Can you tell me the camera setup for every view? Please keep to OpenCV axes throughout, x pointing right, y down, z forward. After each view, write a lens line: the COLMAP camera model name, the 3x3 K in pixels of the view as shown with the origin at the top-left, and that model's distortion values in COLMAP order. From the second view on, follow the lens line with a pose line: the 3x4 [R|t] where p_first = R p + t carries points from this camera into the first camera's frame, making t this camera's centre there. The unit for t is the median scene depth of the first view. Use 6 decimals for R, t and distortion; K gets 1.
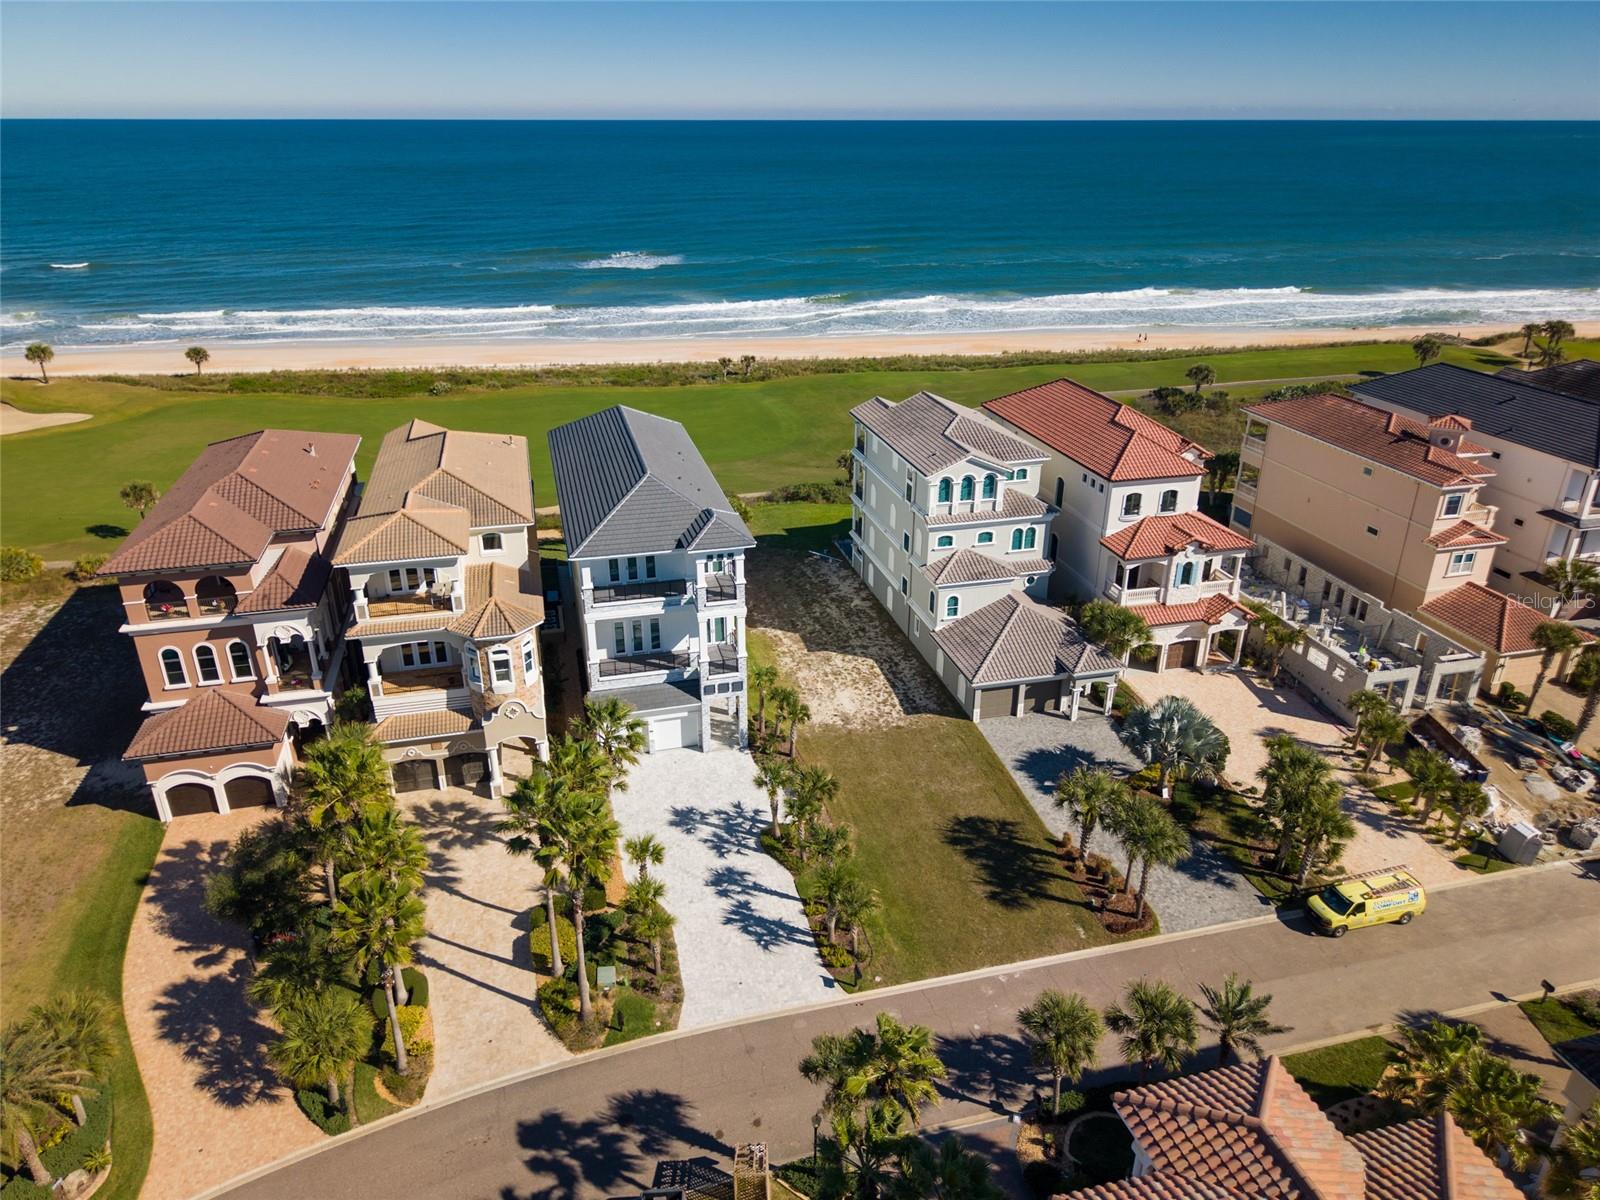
lens RADIAL K [[1075.5, 0, 798.2], [0, 1075.5, 604.2], [0, 0, 1]] dist [0.015185, -0.007236]
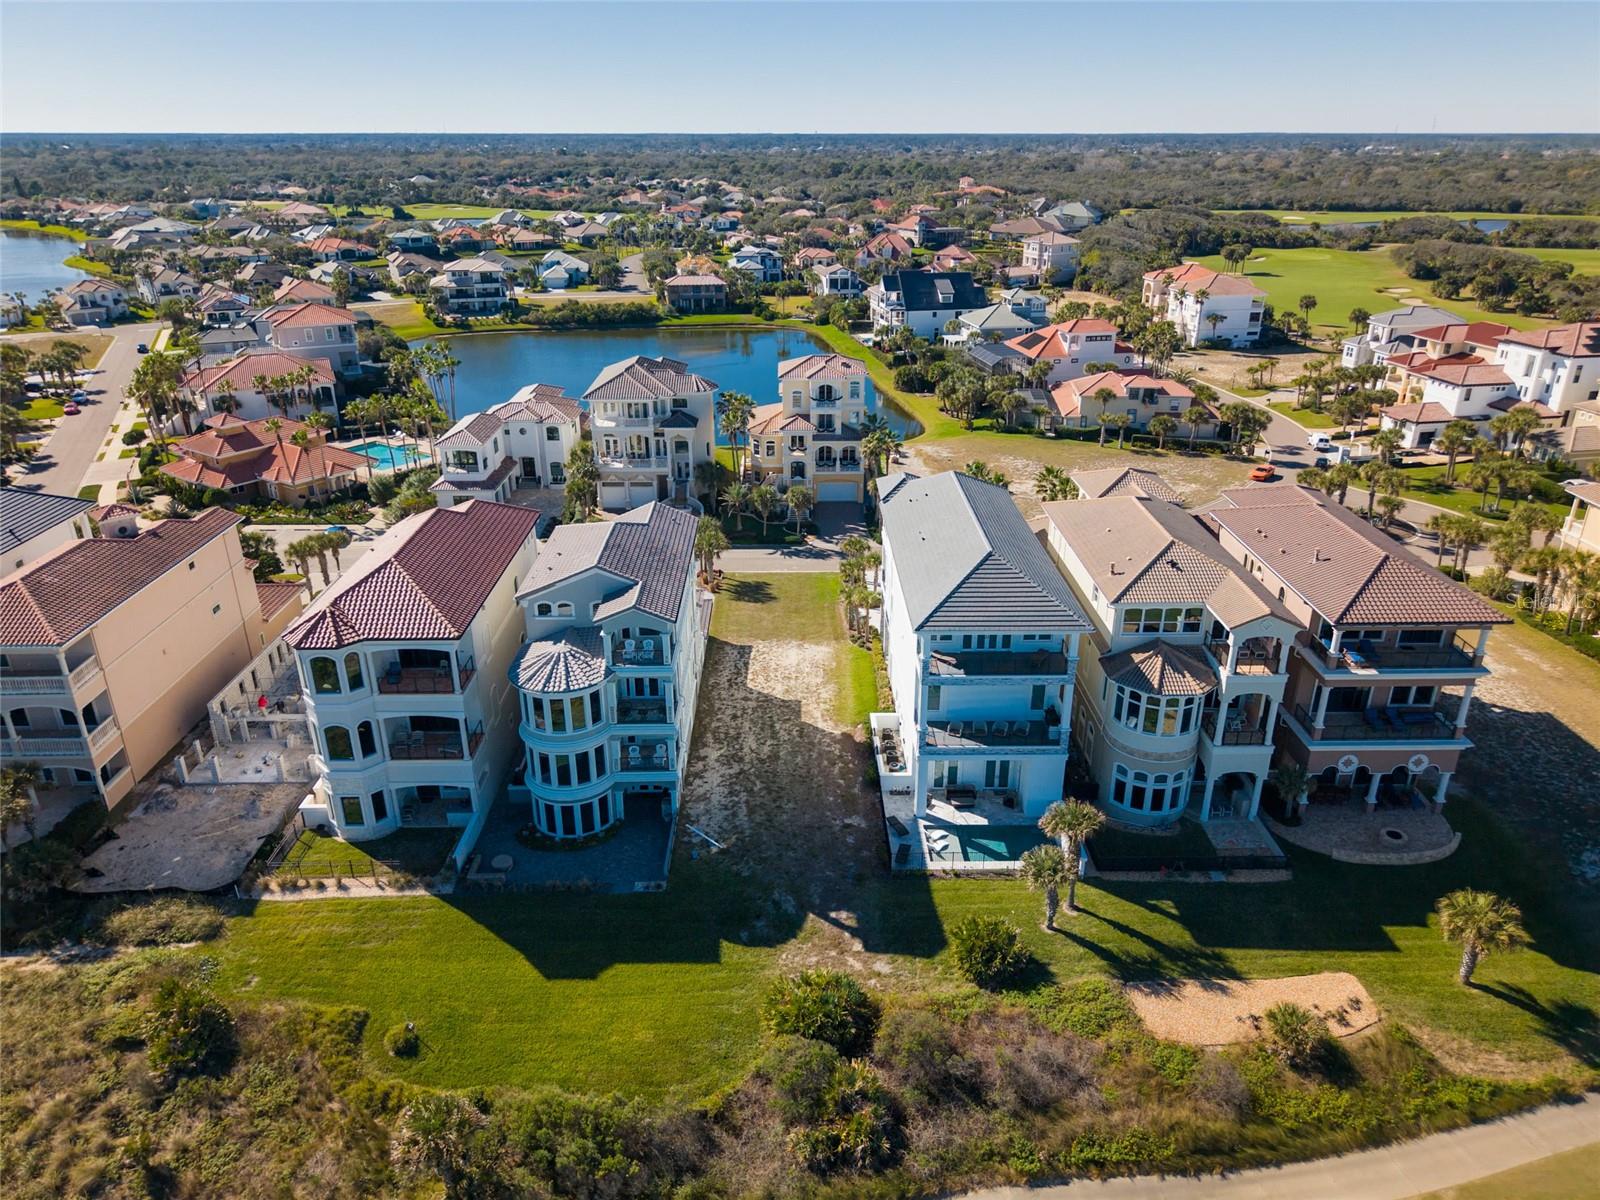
lens RADIAL K [[1087.2, 0, 804.1], [0, 1087.2, 602.0], [0, 0, 1]] dist [0.005261, -0.004618]
pose [[-0.973070, -0.093593, 0.210655, -0.262131], [0.092144, 0.679742, 0.727640, -1.002104], [-0.211293, 0.727455, -0.652813, 2.070263]]
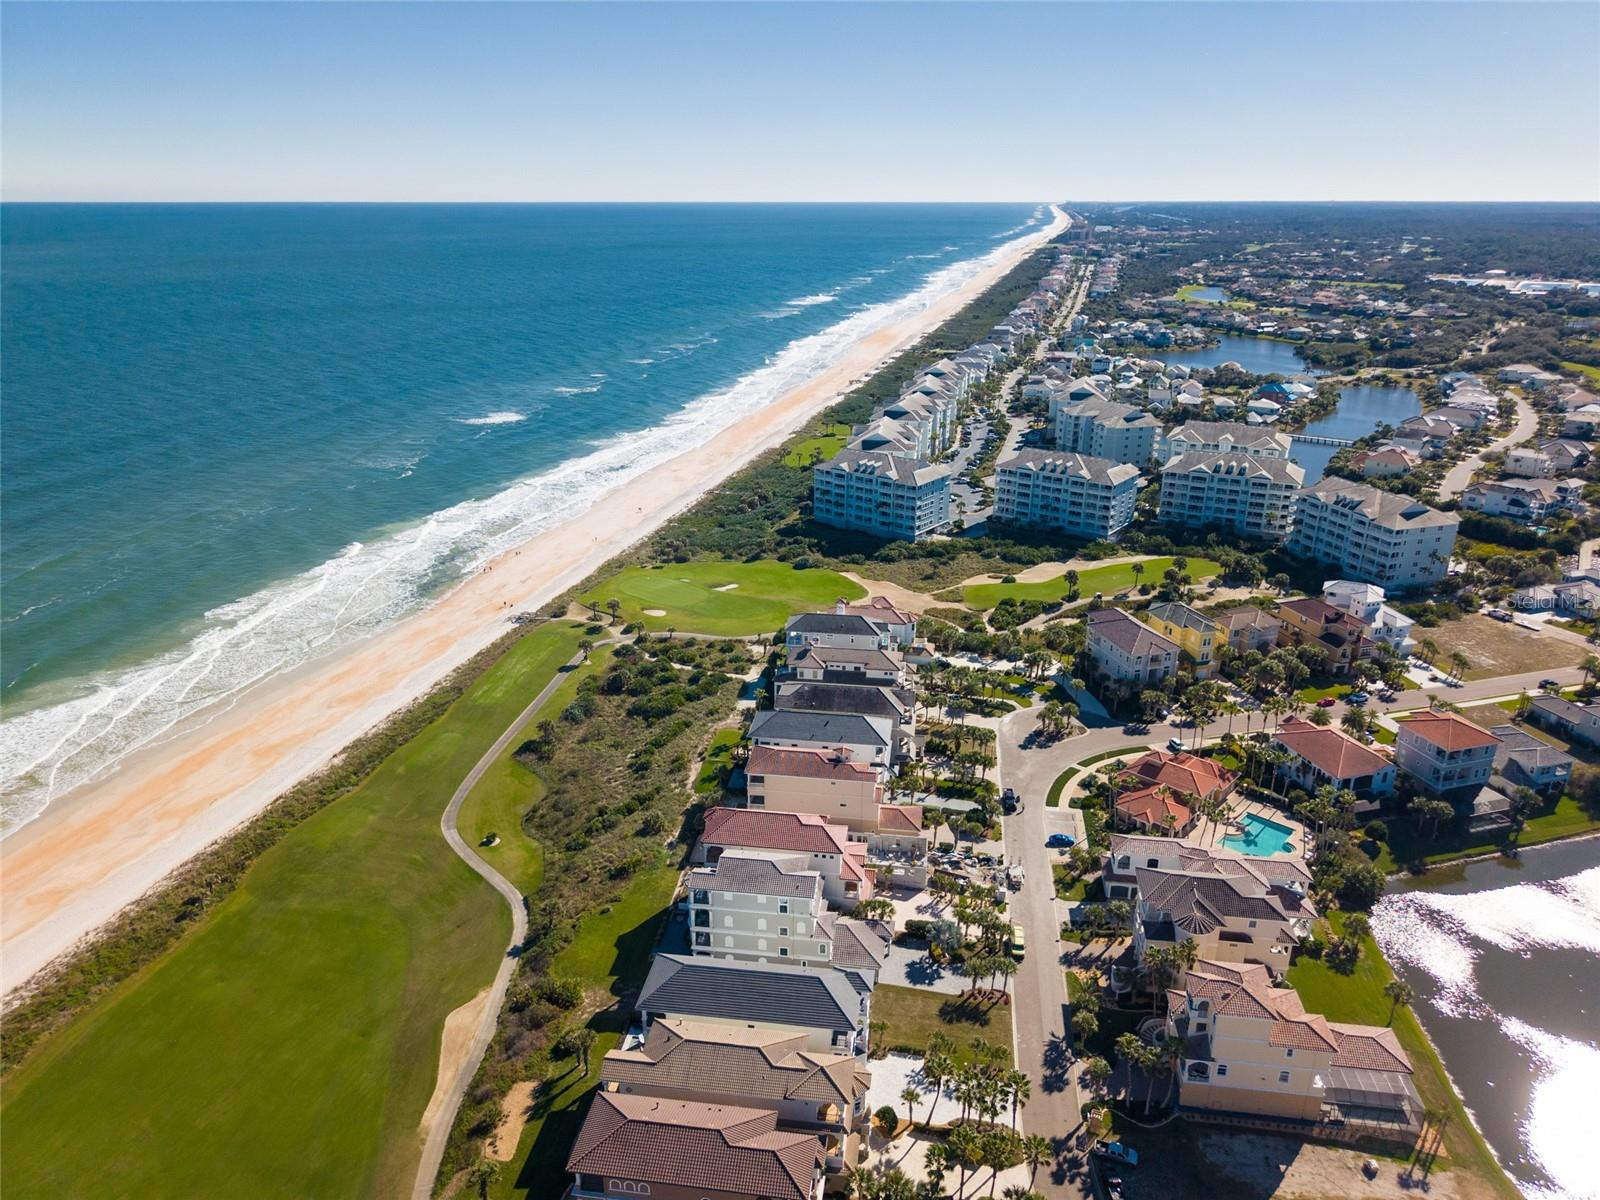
lens RADIAL K [[1075.5, 0, 798.2], [0, 1075.5, 604.2], [0, 0, 1]] dist [0.015185, -0.007236]
pose [[0.380562, -0.331300, 0.863373, -1.784015], [0.381084, 0.906848, 0.180006, -1.212270], [-0.842584, 0.260514, 0.471365, -0.131531]]
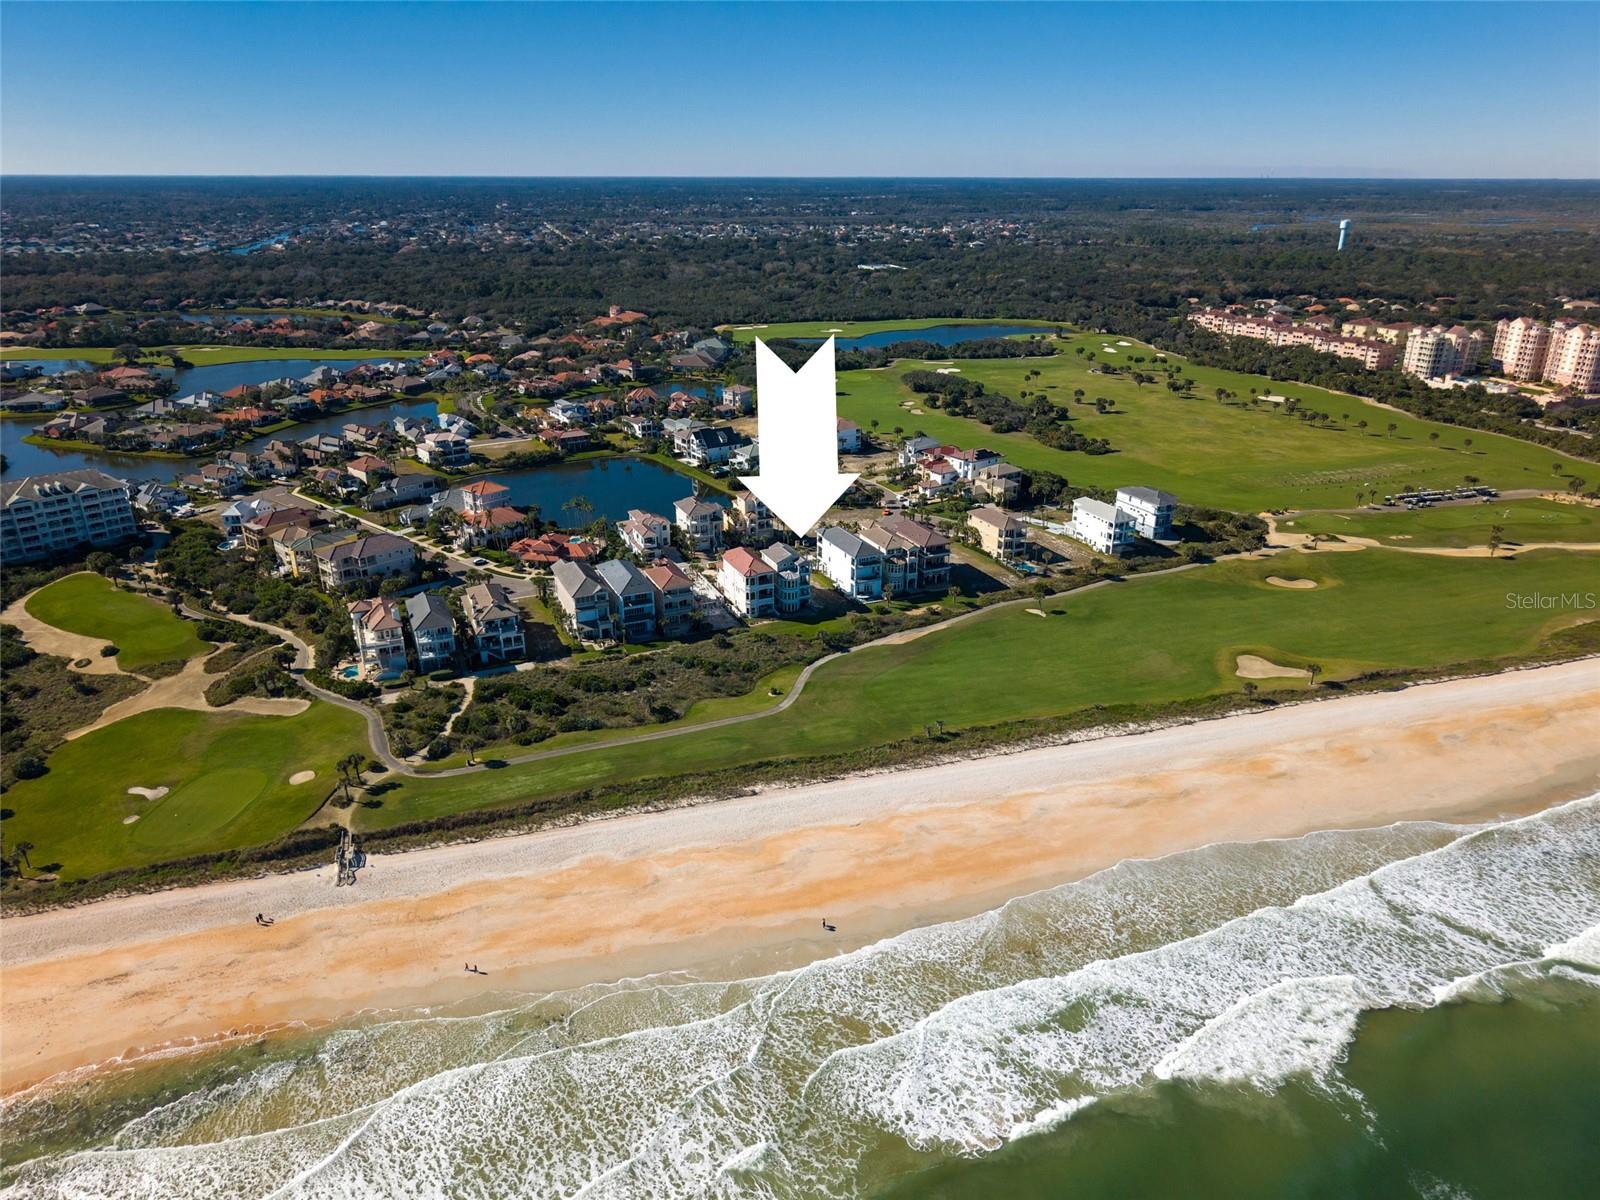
lens RADIAL K [[1068.9, 0, 797.1], [0, 1068.9, 601.4], [0, 0, 1]] dist [0.093475, -0.157693]
pose [[-0.985479, 0.060211, -0.158762, 0.966679], [-0.071966, 0.698769, 0.711718, -3.783636], [0.153792, 0.712809, -0.684289, 5.084627]]
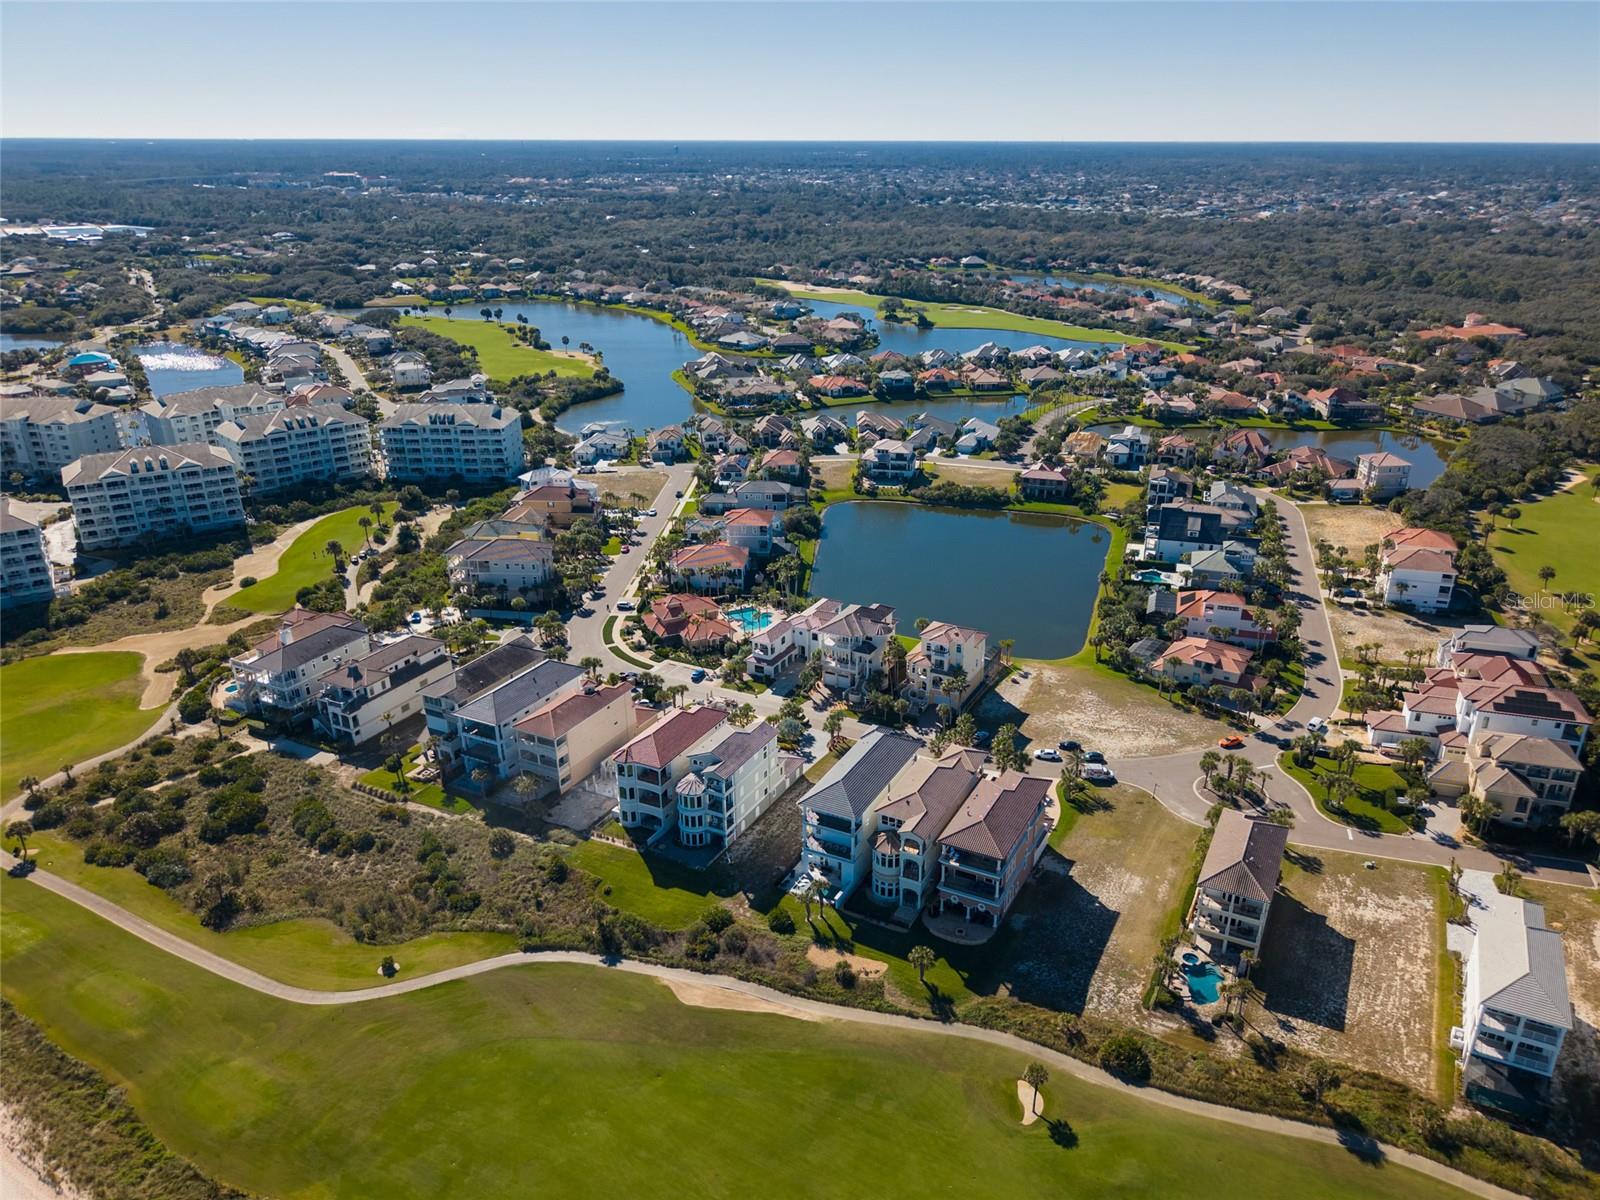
lens RADIAL K [[1138.0, 0, 843.5], [0, 1138.0, 600.5], [0, 0, 1]] dist [0.066298, -0.092001]
pose [[-0.760255, -0.248388, 0.600263, -1.890651], [0.261157, 0.729199, 0.632507, -2.463178], [-0.594819, 0.637630, -0.489509, 2.446521]]
